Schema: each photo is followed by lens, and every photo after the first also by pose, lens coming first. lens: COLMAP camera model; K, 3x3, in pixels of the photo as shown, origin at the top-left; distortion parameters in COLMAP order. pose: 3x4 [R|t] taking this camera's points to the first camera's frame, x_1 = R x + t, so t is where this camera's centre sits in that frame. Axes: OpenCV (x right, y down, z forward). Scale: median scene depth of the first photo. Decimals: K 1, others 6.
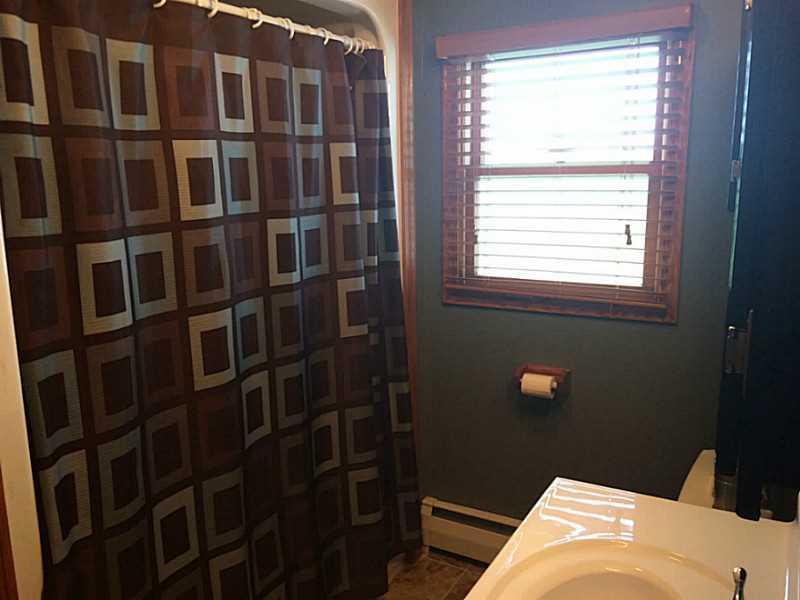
lens RADIAL K [[684.1, 0, 403.9], [0, 684.1, 296.6], [0, 0, 1]] dist [0.087071, -0.123254]
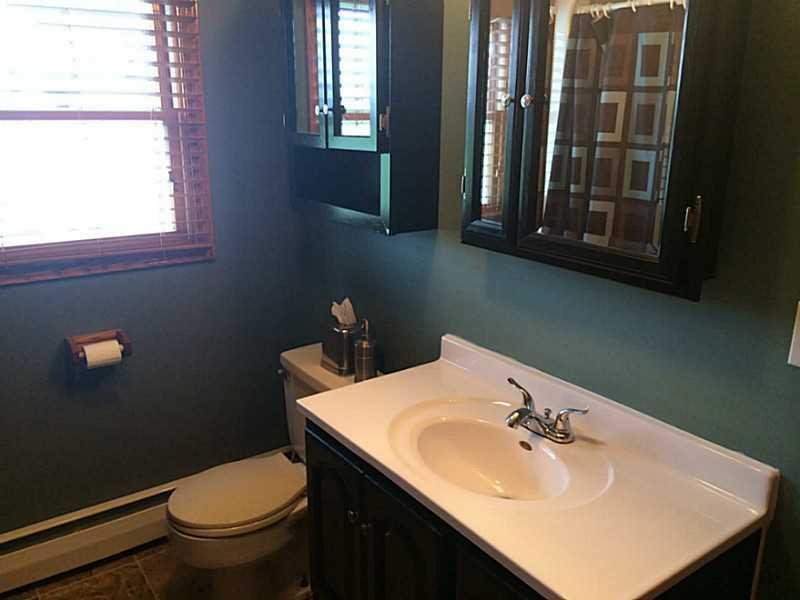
lens RADIAL K [[720.6, 0, 400.0], [0, 720.6, 300.0], [0, 0, 1]] dist [-0.007334, -0.005320]
pose [[0.439054, -0.212979, 0.872852, -0.474146], [0.154277, 0.974940, 0.160286, -0.035179], [-0.885116, 0.064287, 0.460909, 0.213925]]
